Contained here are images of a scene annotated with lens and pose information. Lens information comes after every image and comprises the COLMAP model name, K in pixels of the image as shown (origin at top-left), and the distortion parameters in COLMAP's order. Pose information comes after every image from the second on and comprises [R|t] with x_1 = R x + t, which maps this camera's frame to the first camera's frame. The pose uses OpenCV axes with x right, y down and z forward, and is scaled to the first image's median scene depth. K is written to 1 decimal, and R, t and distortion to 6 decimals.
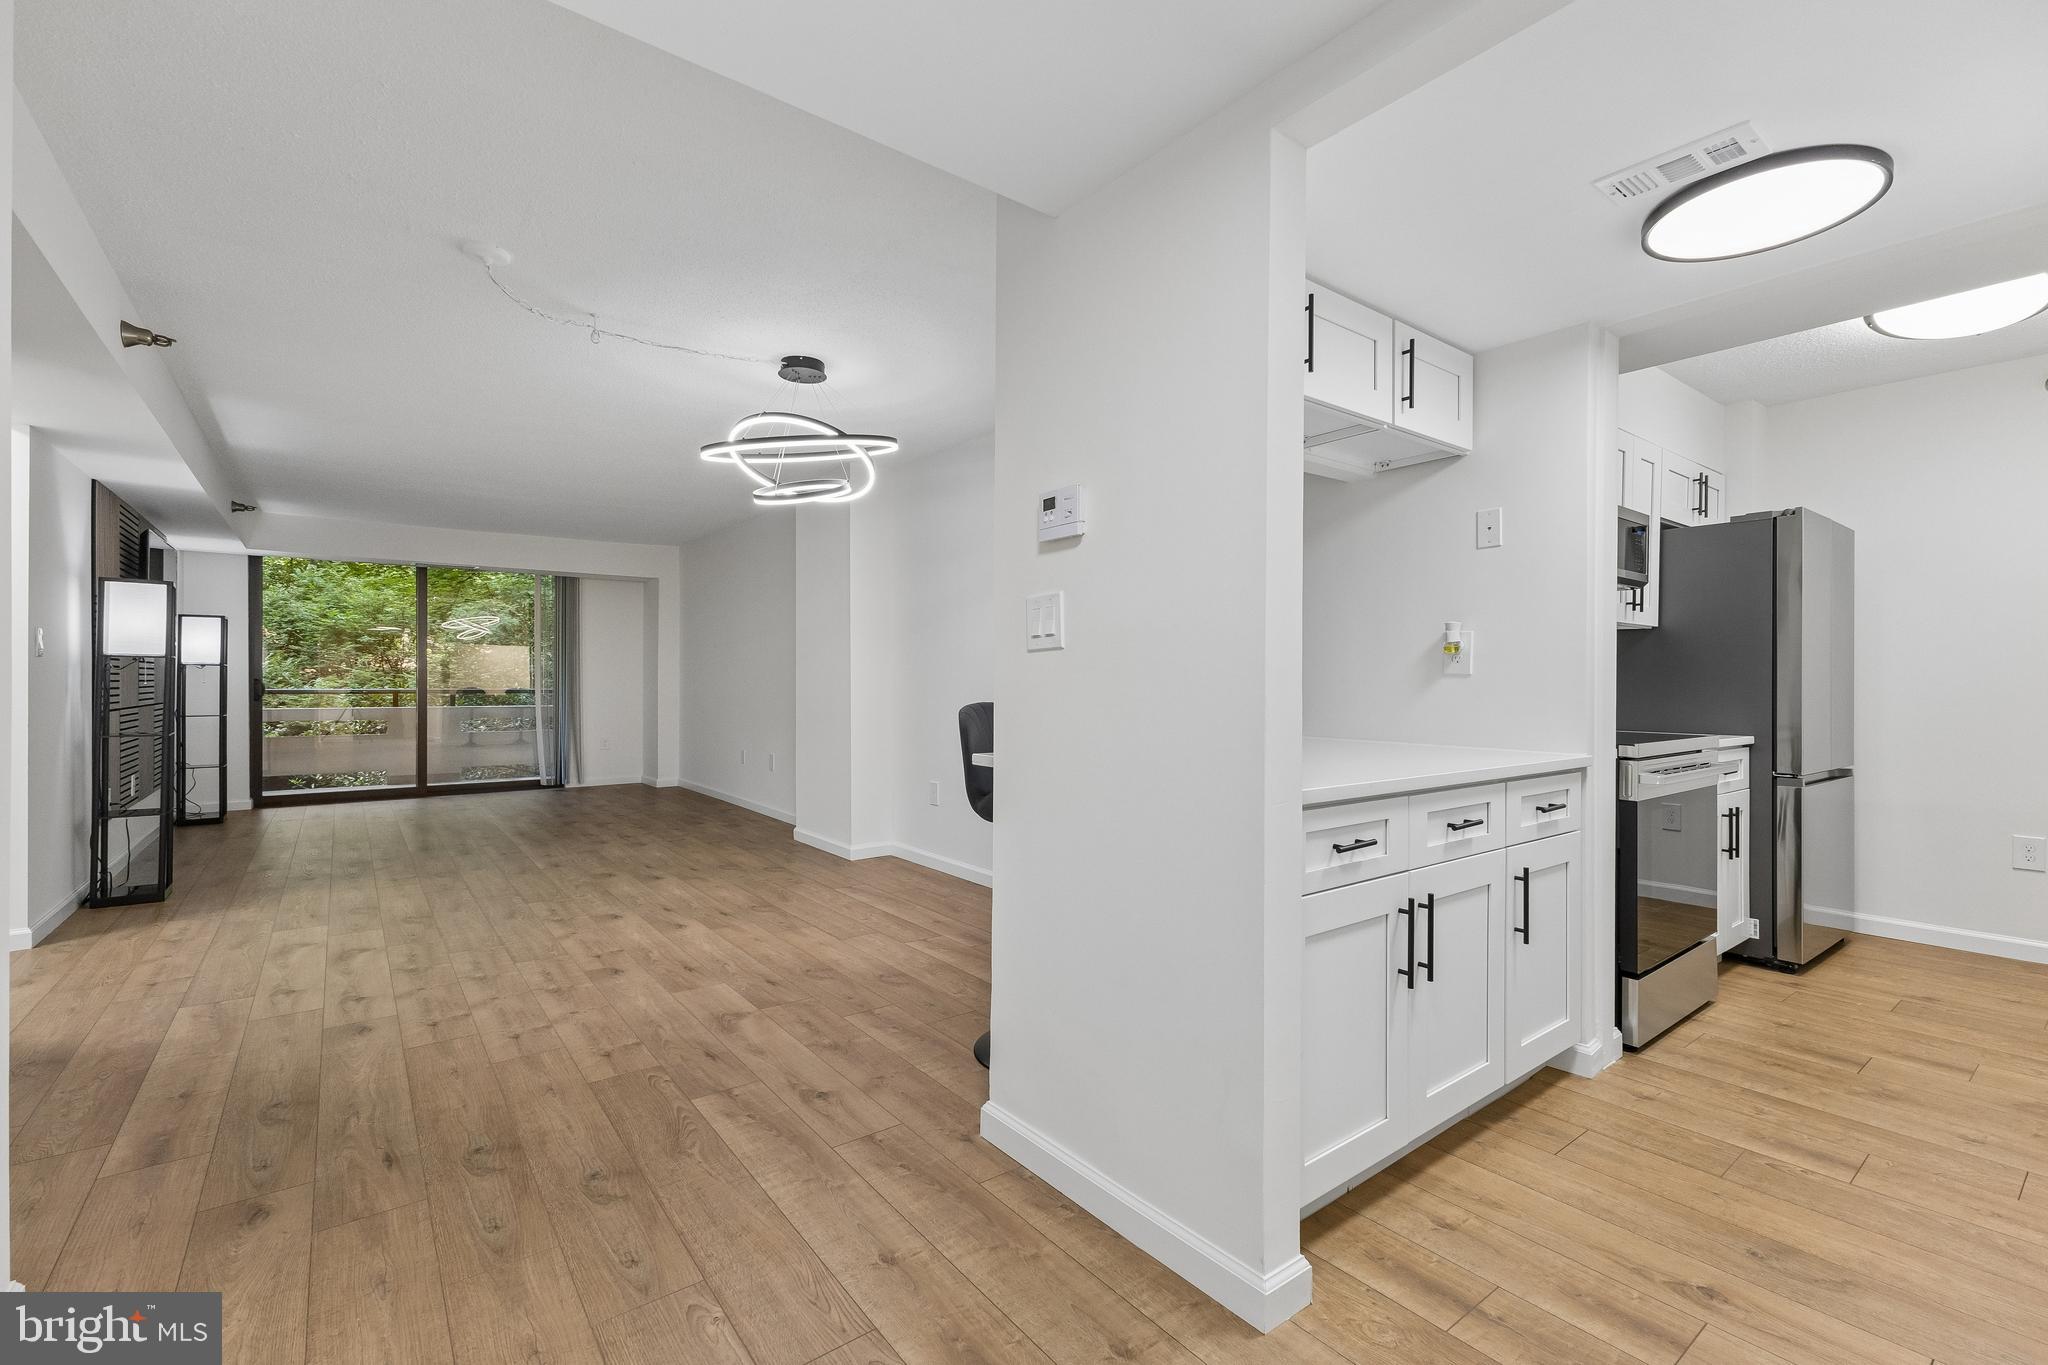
lens RADIAL K [[895.3, 0, 1017.1], [0, 895.3, 680.9], [0, 0, 1]] dist [0.015629, -0.004156]
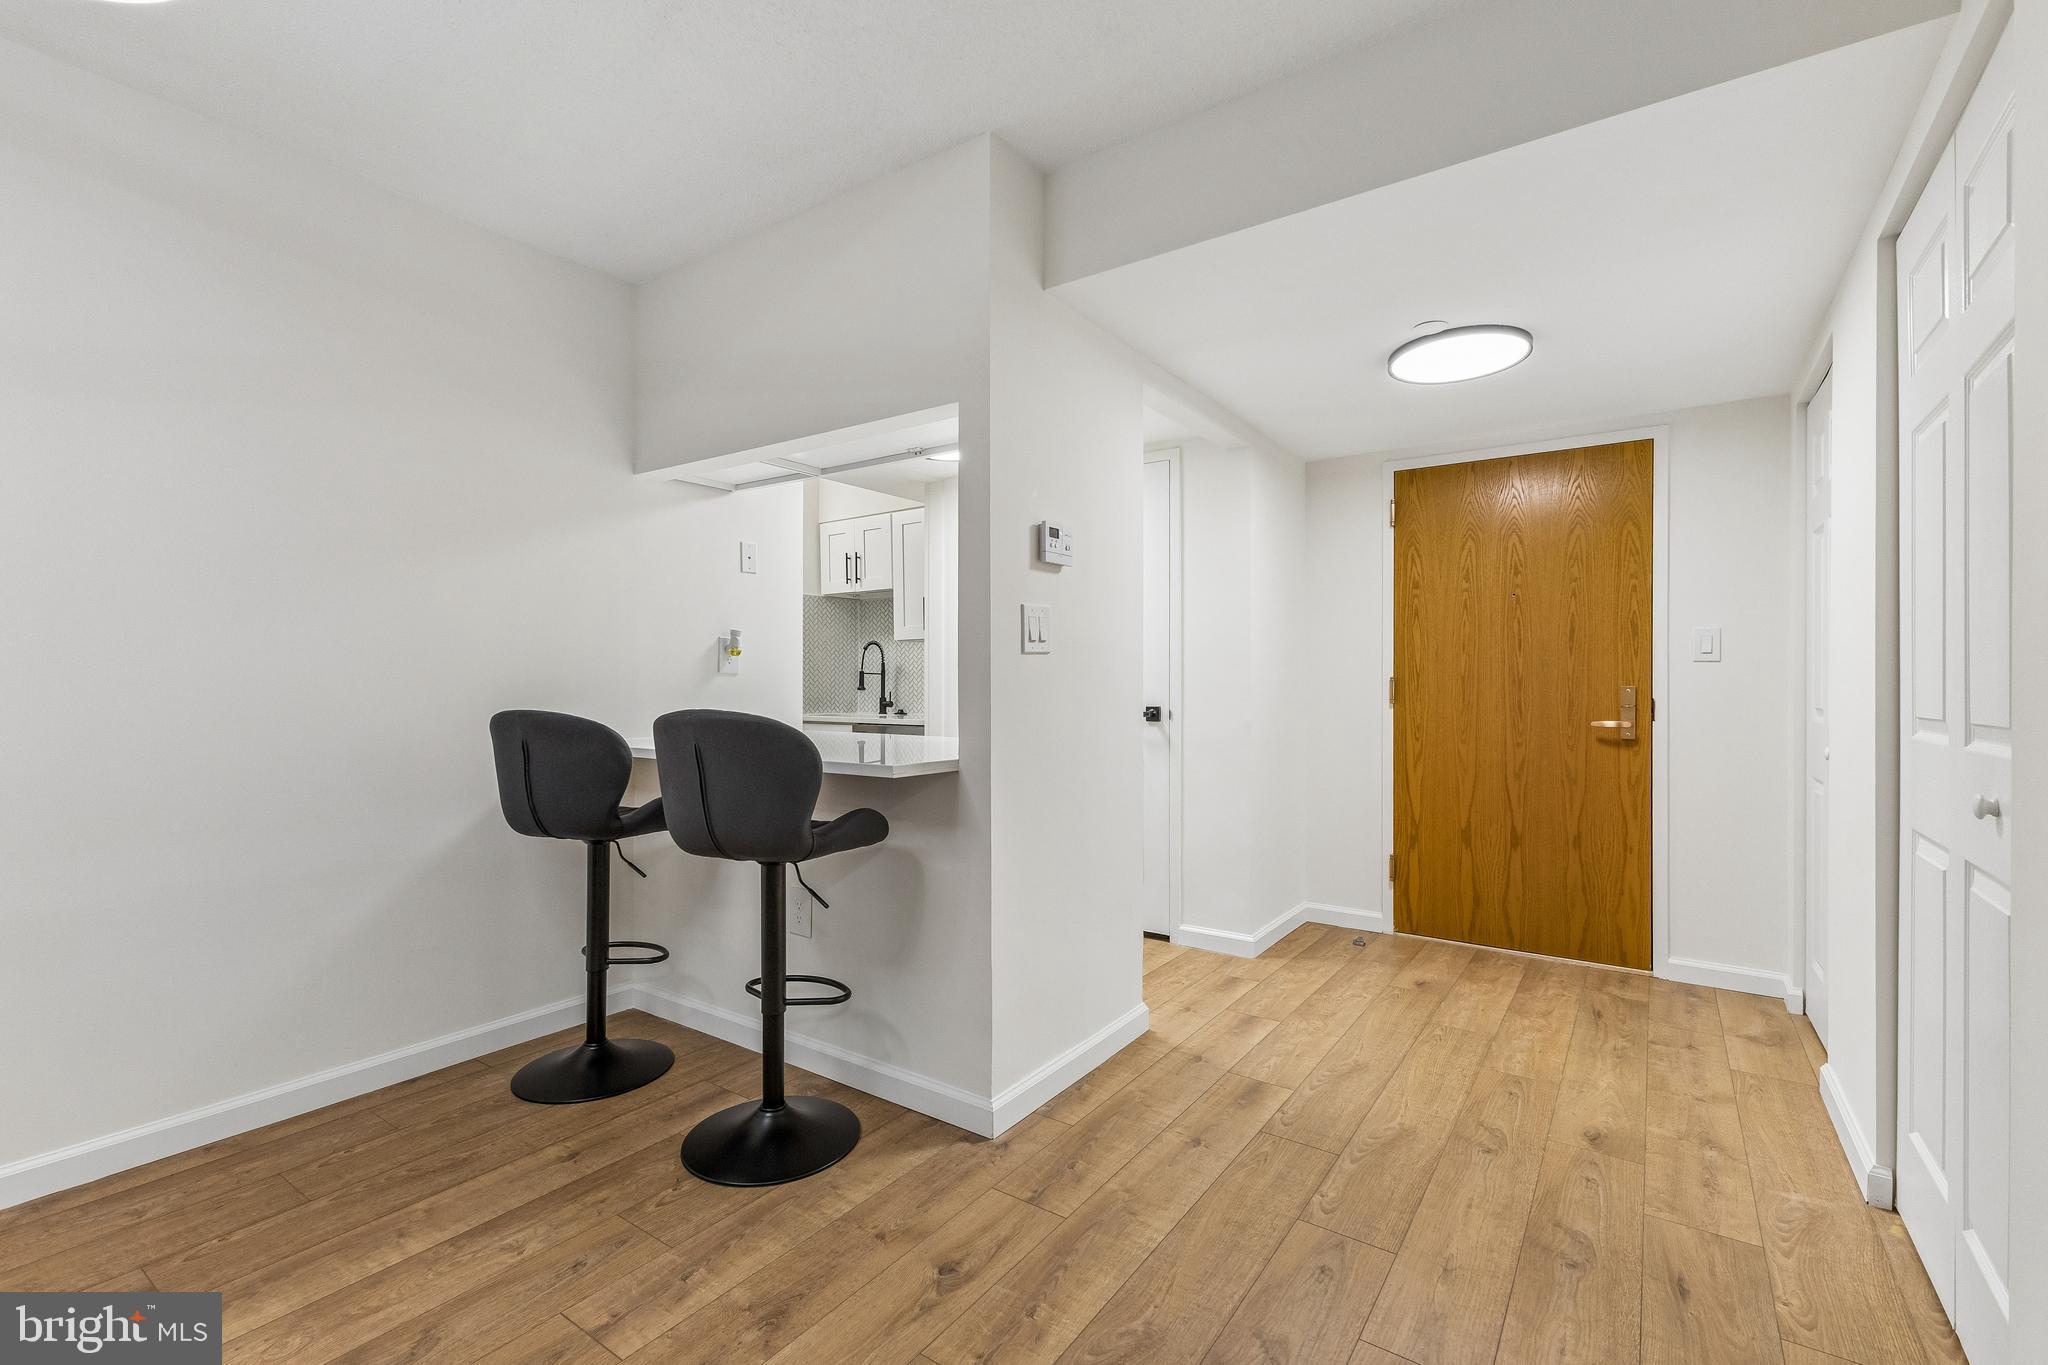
lens RADIAL K [[895.3, 0, 1036.2], [0, 895.3, 686.2], [0, 0, 1]] dist [0.015629, -0.004156]
pose [[-0.315885, -0.007292, 0.948770, -0.799077], [-0.003038, 0.999973, 0.006673, 0.000784], [-0.948793, -0.000775, -0.315898, 1.024262]]
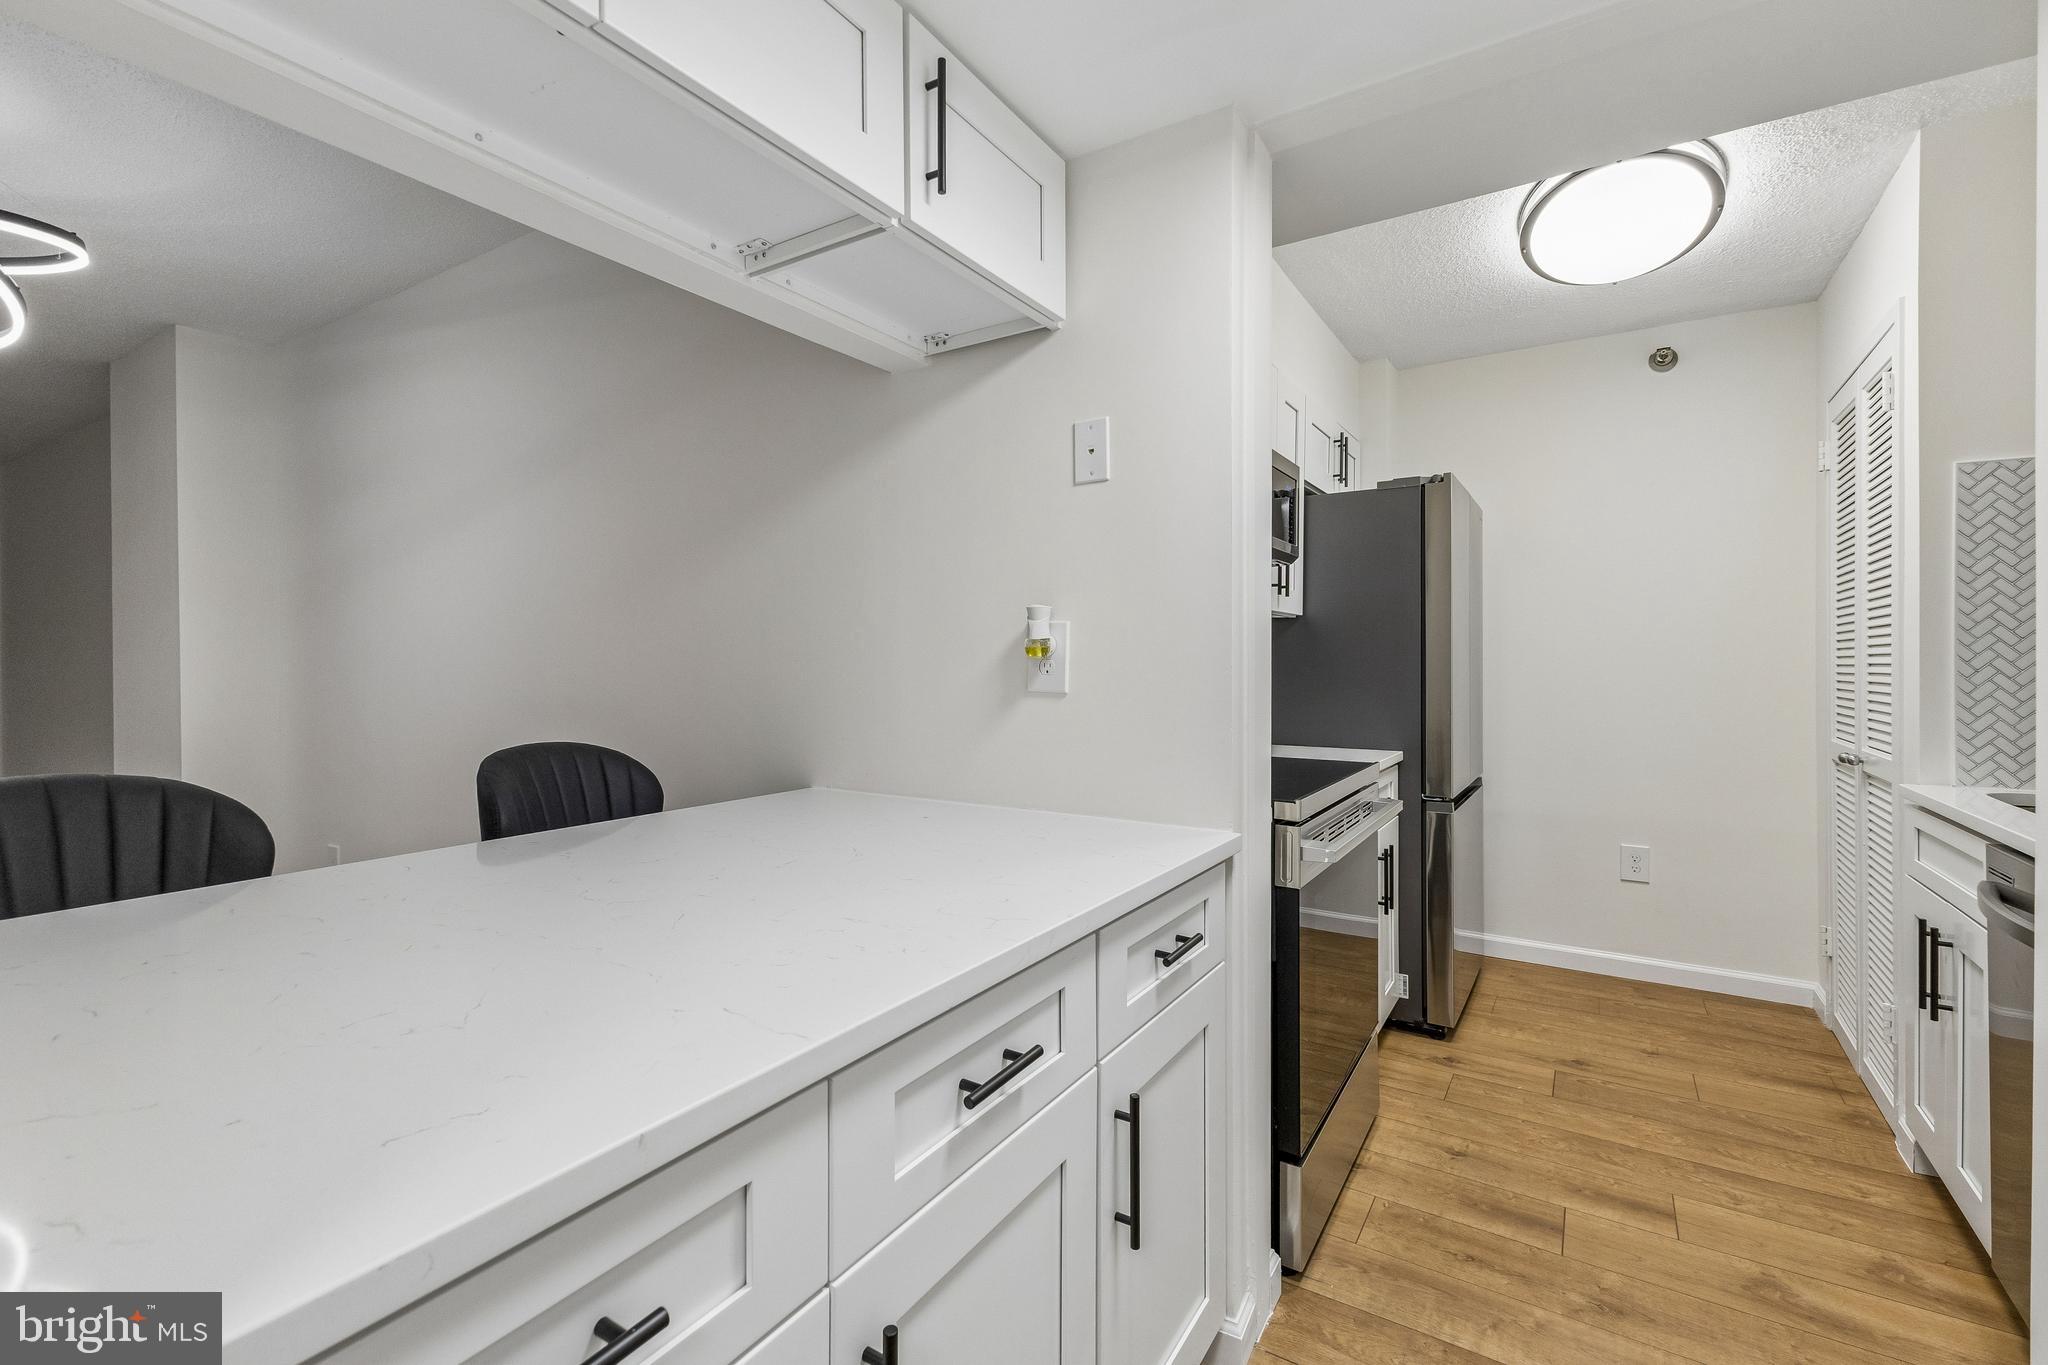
lens RADIAL K [[895.3, 0, 1018.1], [0, 895.3, 659.8], [0, 0, 1]] dist [0.015629, -0.004156]
pose [[0.942311, -0.004598, 0.334707, 0.280709], [0.004055, 0.999989, 0.002321, -0.032176], [-0.334714, -0.000830, 0.942319, 0.456063]]
